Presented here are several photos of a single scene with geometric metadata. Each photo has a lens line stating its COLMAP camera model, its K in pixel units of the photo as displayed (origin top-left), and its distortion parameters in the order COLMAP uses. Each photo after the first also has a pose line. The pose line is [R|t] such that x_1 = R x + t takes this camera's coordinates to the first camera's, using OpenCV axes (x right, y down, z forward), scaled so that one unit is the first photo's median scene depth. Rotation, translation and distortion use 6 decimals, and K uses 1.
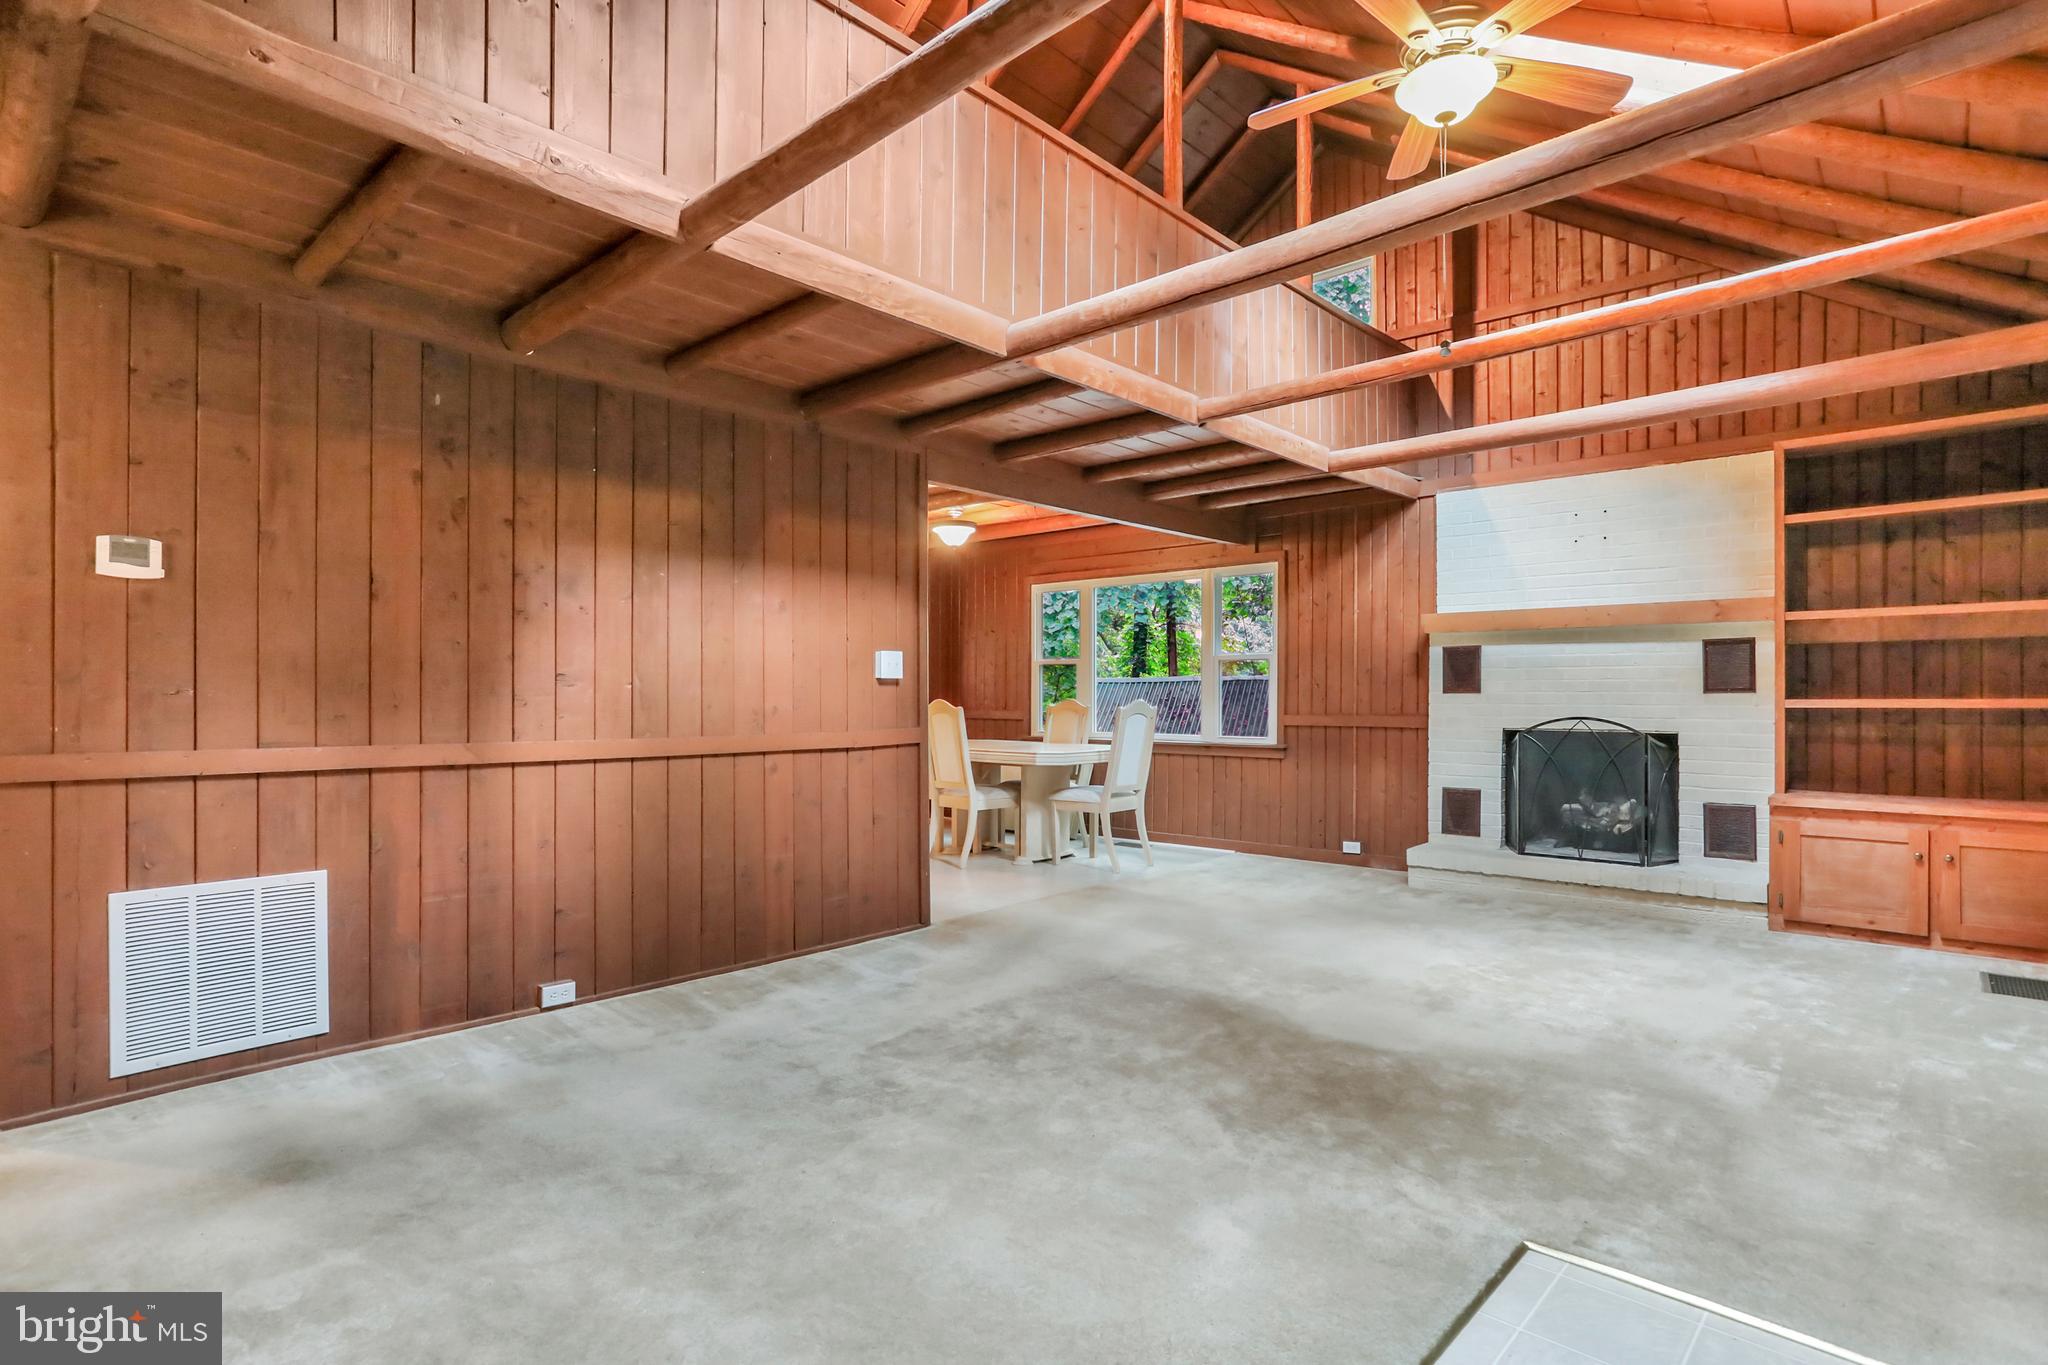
lens RADIAL K [[1014.9, 0, 1046.9], [0, 1014.9, 687.9], [0, 0, 1]] dist [-0.036800, 0.022359]
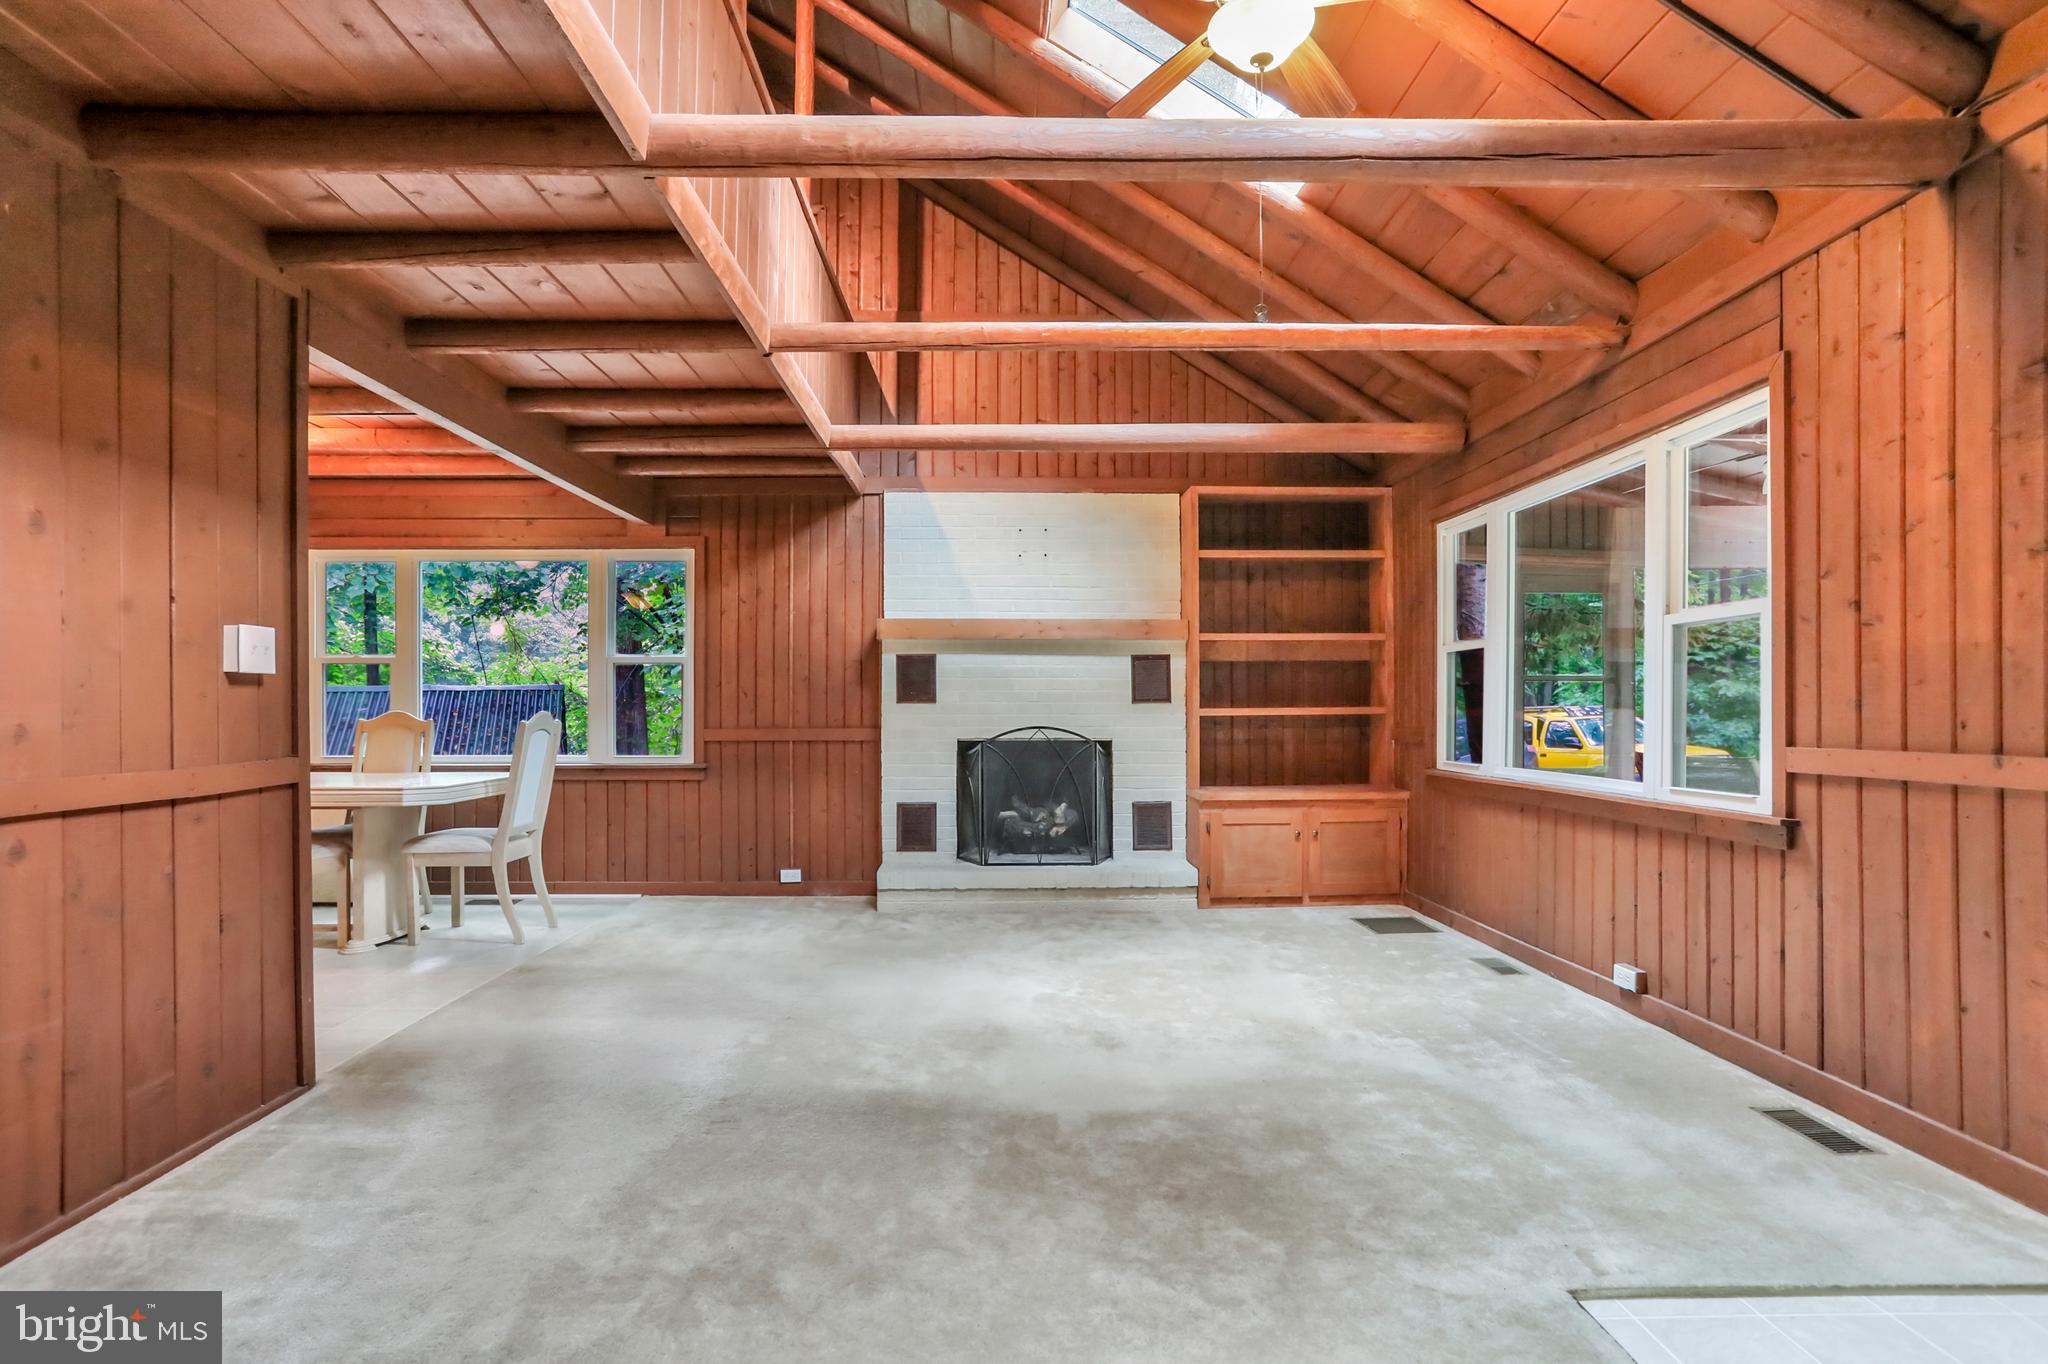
lens RADIAL K [[1007.0, 0, 1022.7], [0, 1007.0, 705.8], [0, 0, 1]] dist [-0.061042, 0.031007]
pose [[0.728428, 0.000442, 0.685122, -0.209908], [-0.003456, 0.999989, 0.003030, 0.005477], [-0.685113, -0.004575, 0.728422, 0.287884]]
